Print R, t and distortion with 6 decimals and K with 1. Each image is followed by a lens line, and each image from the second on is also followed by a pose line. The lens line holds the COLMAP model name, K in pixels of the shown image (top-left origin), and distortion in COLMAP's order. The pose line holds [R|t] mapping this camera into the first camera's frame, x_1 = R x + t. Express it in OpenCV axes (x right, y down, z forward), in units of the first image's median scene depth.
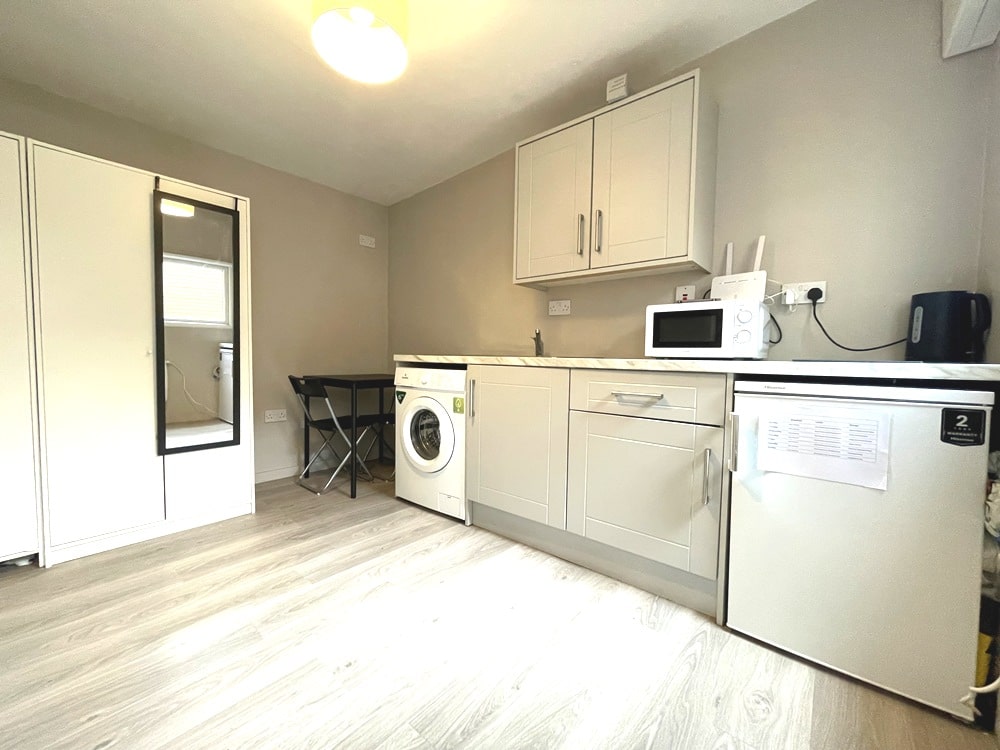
lens RADIAL K [[404.6, 0, 503.2], [0, 404.6, 373.9], [0, 0, 1]] dist [-0.003334, 0.000341]
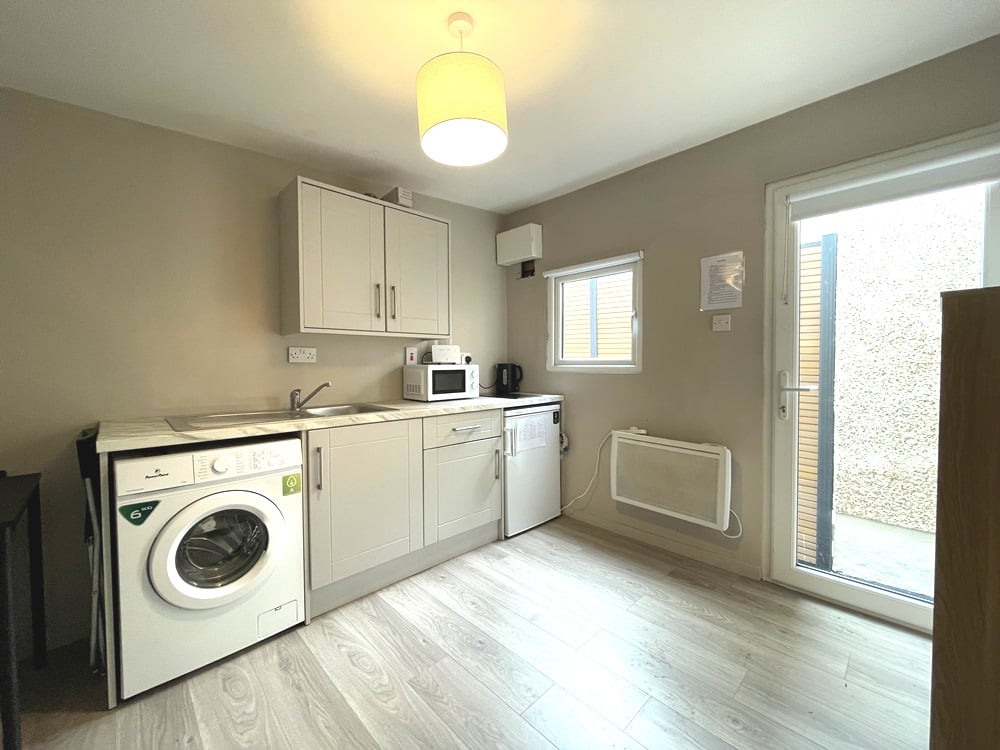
lens RADIAL K [[404.6, 0, 500.3], [0, 404.6, 373.1], [0, 0, 1]] dist [-0.003334, 0.000341]
pose [[0.105531, -0.042773, 0.993496, -1.014813], [0.050938, 0.997995, 0.037556, -0.179804], [-0.993111, 0.046643, 0.107499, 0.592403]]
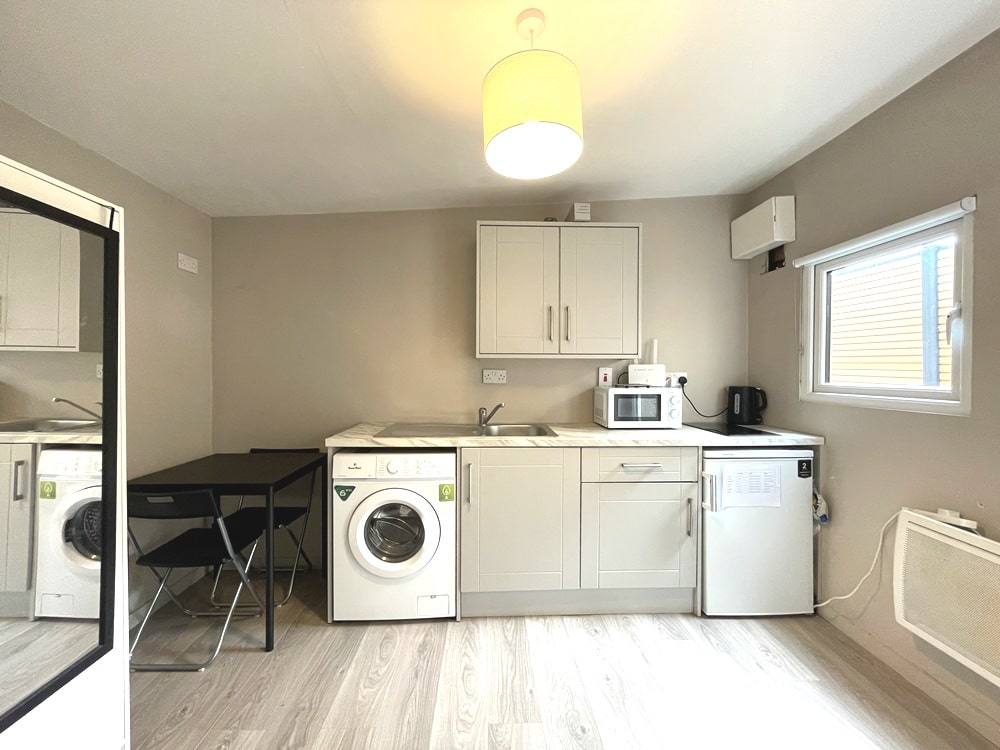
lens RADIAL K [[404.6, 0, 500.7], [0, 404.6, 373.0], [0, 0, 1]] dist [-0.003334, 0.000341]
pose [[0.744024, -0.016777, 0.667942, -0.748816], [0.037787, 0.999141, -0.016995, -0.207204], [-0.667083, 0.037884, 0.744019, 0.269952]]
